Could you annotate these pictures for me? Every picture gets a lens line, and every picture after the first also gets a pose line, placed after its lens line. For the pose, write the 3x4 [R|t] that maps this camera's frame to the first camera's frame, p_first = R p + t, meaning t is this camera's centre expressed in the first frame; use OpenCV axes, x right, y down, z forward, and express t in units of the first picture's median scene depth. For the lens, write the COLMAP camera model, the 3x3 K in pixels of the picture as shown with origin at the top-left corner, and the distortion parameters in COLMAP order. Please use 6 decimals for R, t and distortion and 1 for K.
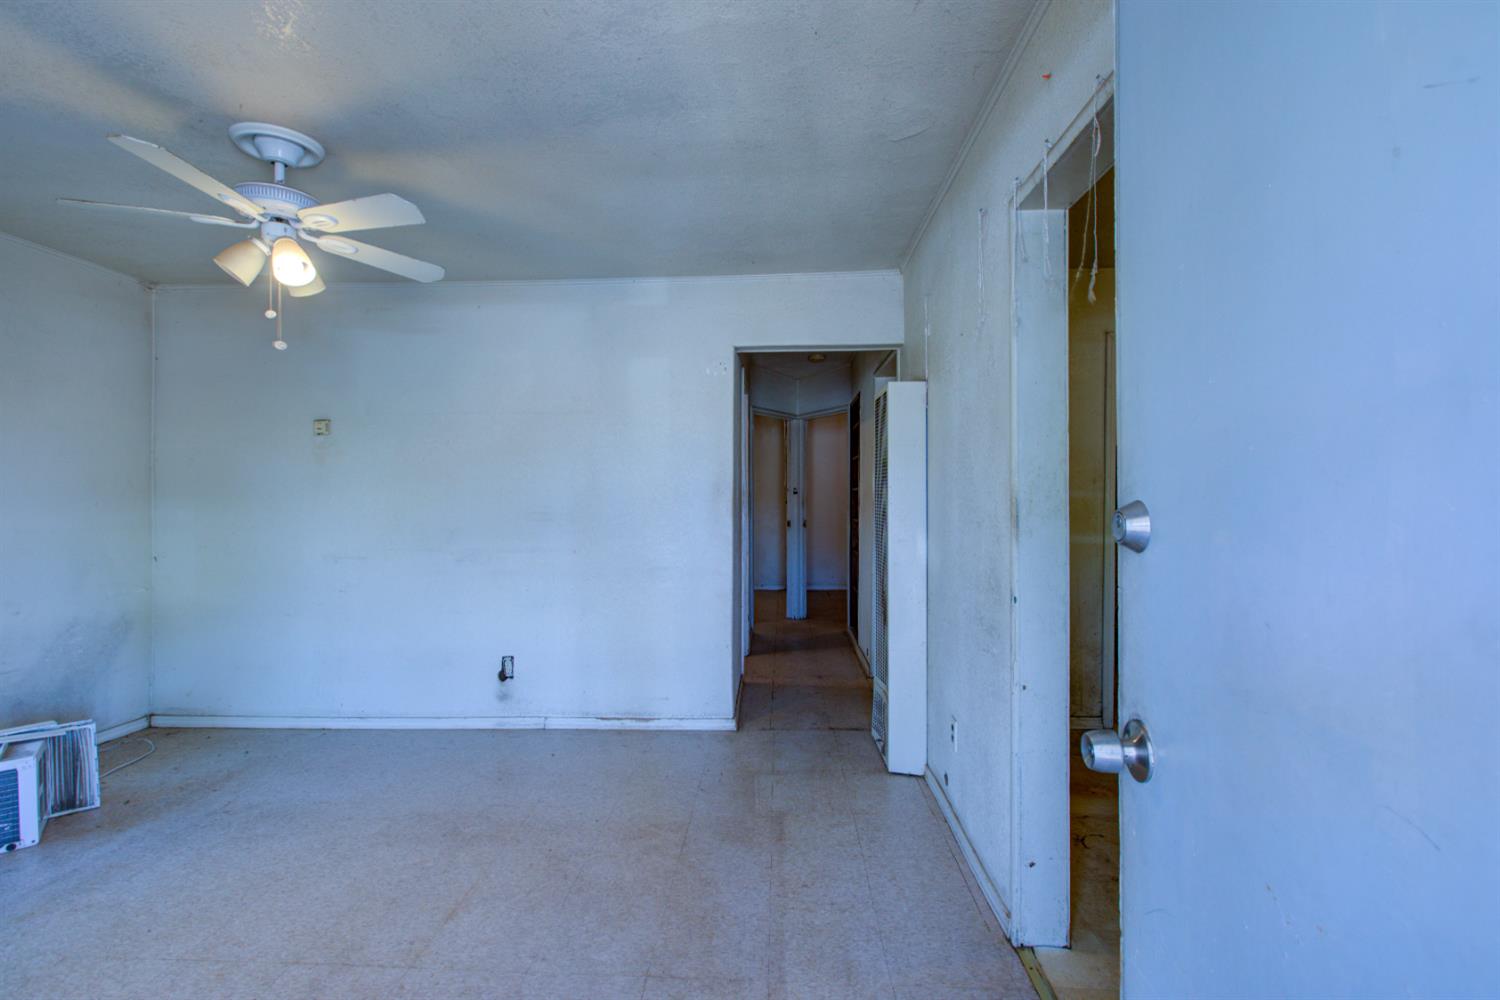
lens RADIAL K [[690.7, 0, 747.5], [0, 690.7, 497.3], [0, 0, 1]] dist [-0.000532, 0.000244]
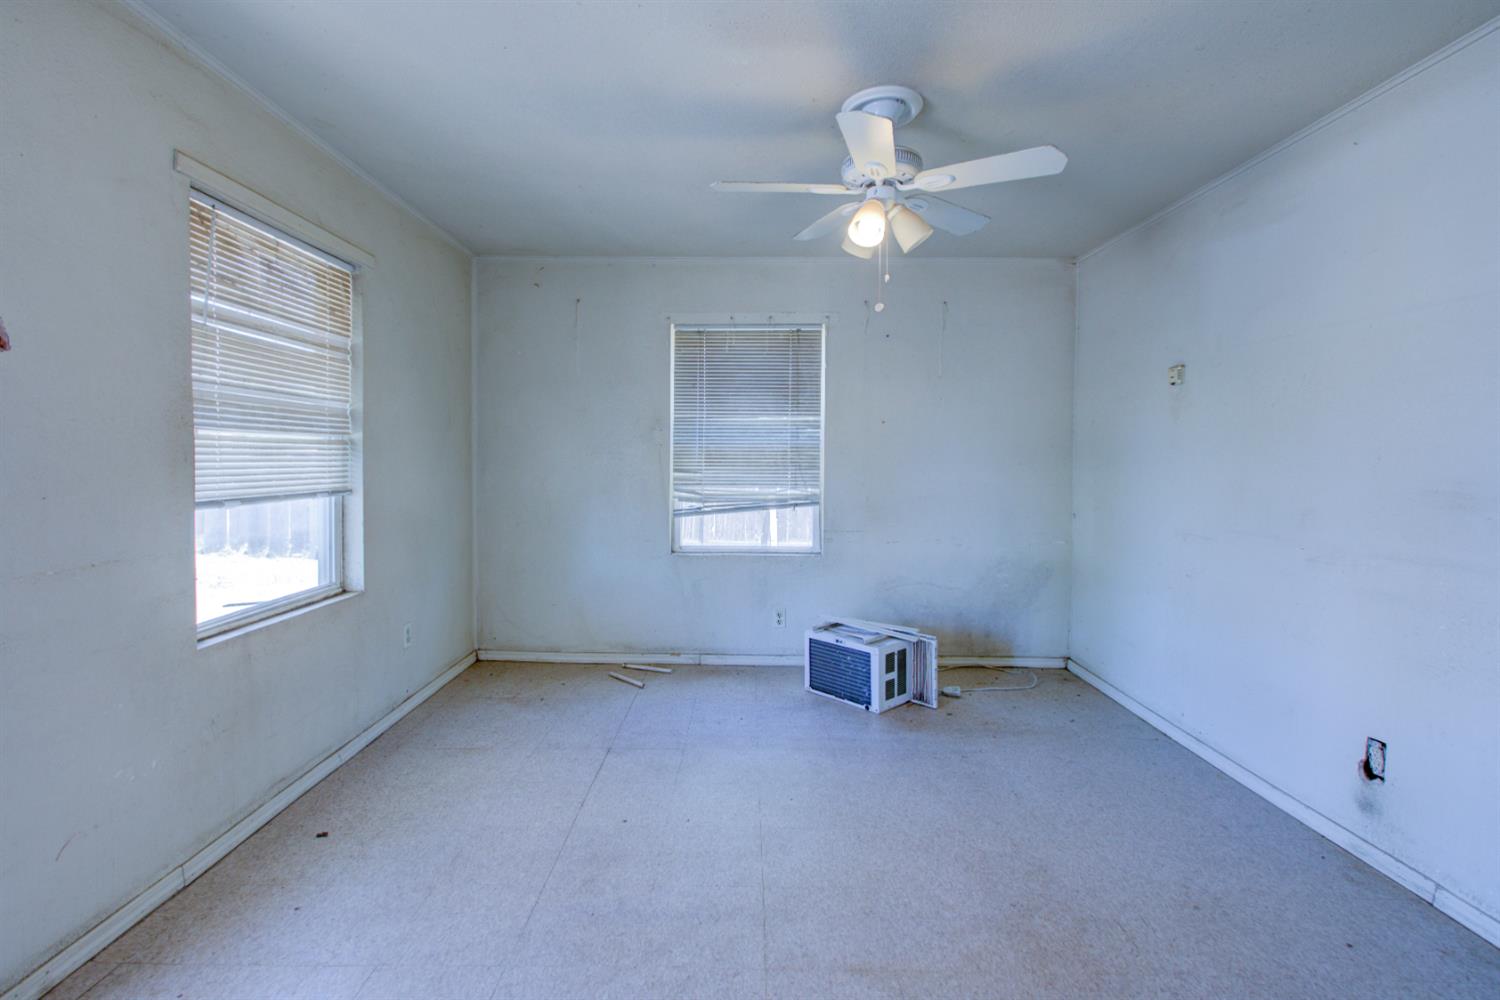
lens RADIAL K [[694.2, 0, 748.7], [0, 694.2, 471.0], [0, 0, 1]] dist [0.000429, 0.000164]
pose [[0.039146, 0.025478, -0.998909, 0.206504], [-0.008251, 0.999649, 0.025173, -0.002926], [0.999199, 0.007256, 0.039342, 0.463313]]
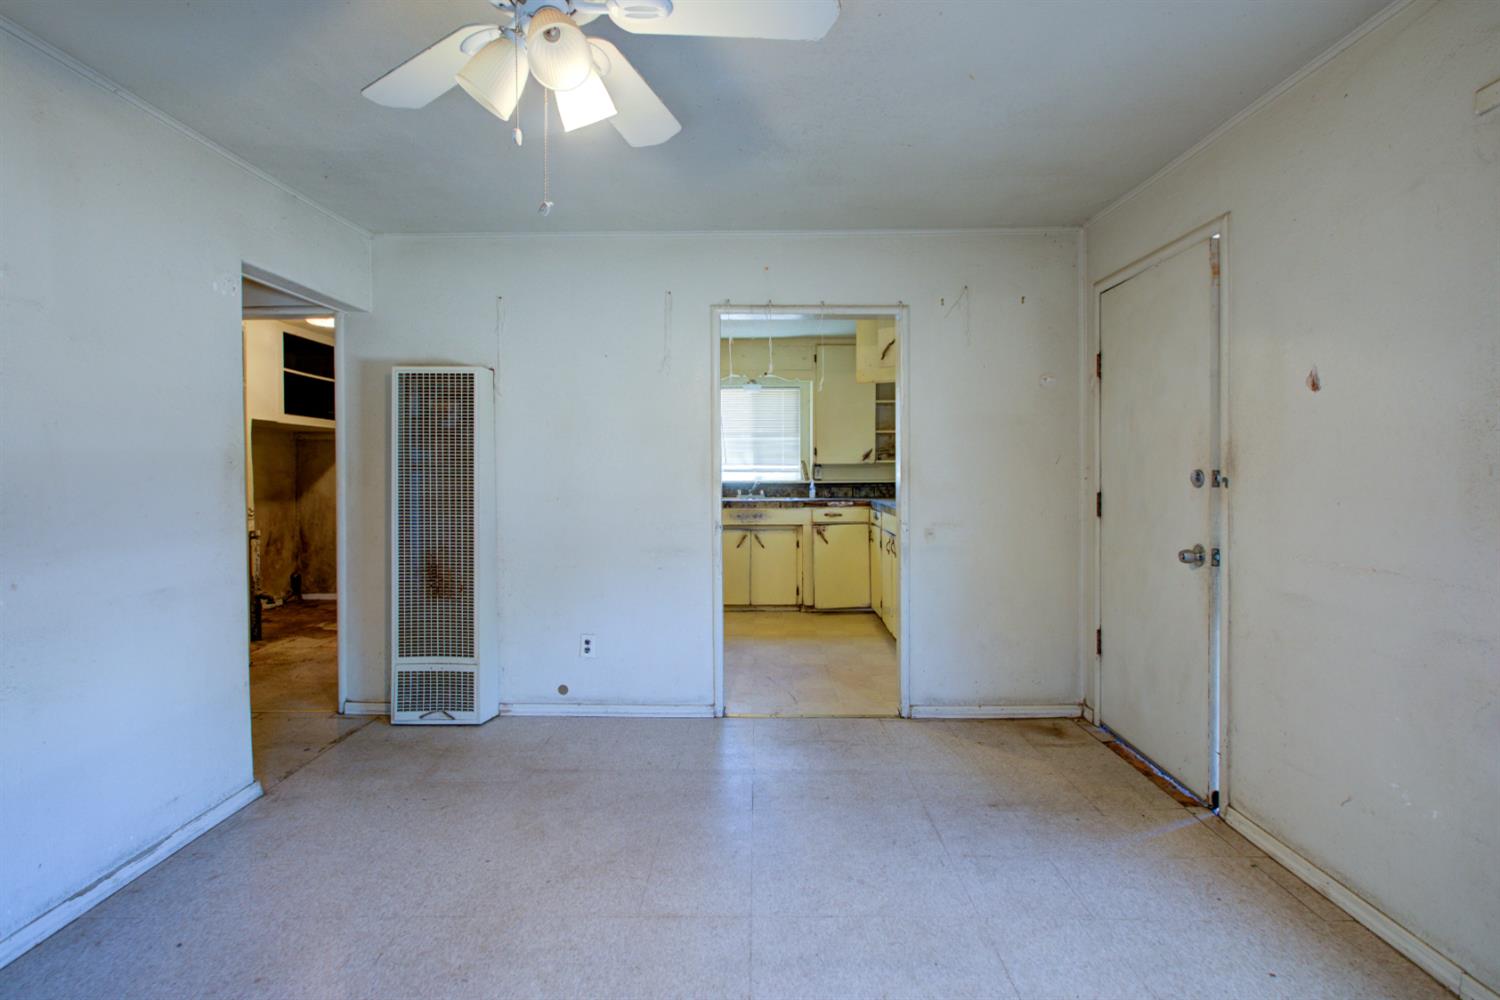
lens RADIAL K [[690.7, 0, 747.5], [0, 690.7, 497.3], [0, 0, 1]] dist [-0.000532, 0.000244]
pose [[-0.025661, -0.032772, 0.999133, -0.751393], [0.006261, 0.999438, 0.032942, 0.003470], [-0.999651, 0.007101, -0.025442, 0.508584]]
